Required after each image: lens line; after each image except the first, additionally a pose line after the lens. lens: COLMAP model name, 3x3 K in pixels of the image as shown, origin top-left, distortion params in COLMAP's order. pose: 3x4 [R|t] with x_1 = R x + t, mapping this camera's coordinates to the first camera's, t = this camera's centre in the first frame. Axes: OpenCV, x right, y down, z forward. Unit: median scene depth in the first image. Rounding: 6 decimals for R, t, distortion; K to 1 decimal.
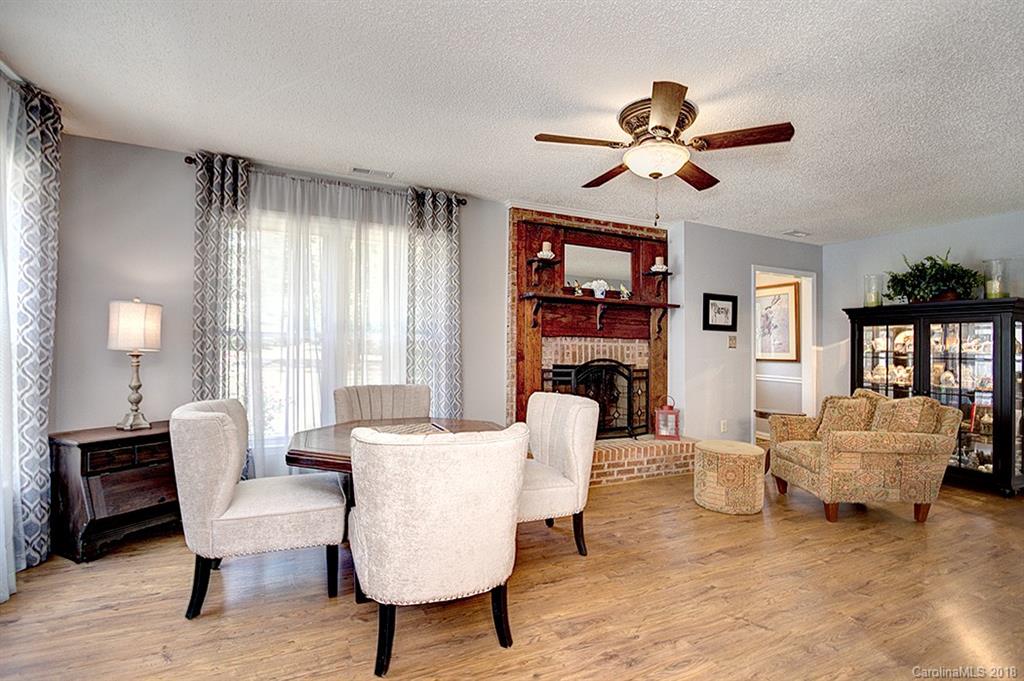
lens RADIAL K [[473.2, 0, 512.0], [0, 473.2, 340.5], [0, 0, 1]] dist [-0.025823, 0.000217]
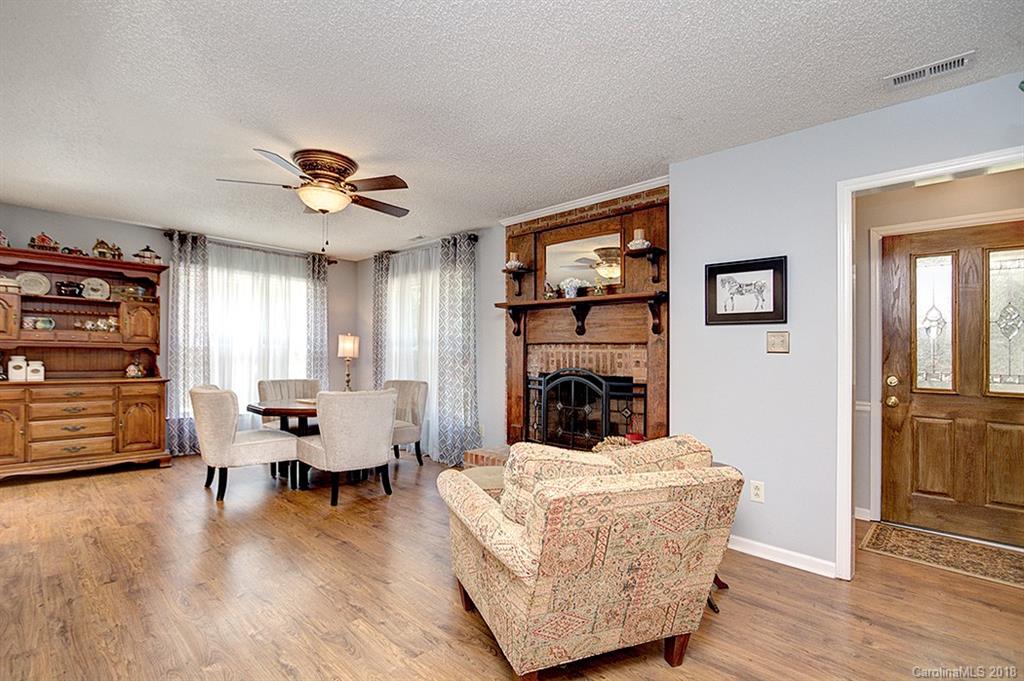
lens RADIAL K [[474.2, 0, 512.9], [0, 474.2, 353.7], [0, 0, 1]] dist [-0.017160, 0.000075]
pose [[0.379153, -0.012908, -0.925244, 0.919304], [0.005627, 0.999916, -0.011643, 0.021471], [0.925317, -0.000792, 0.379194, 0.549027]]
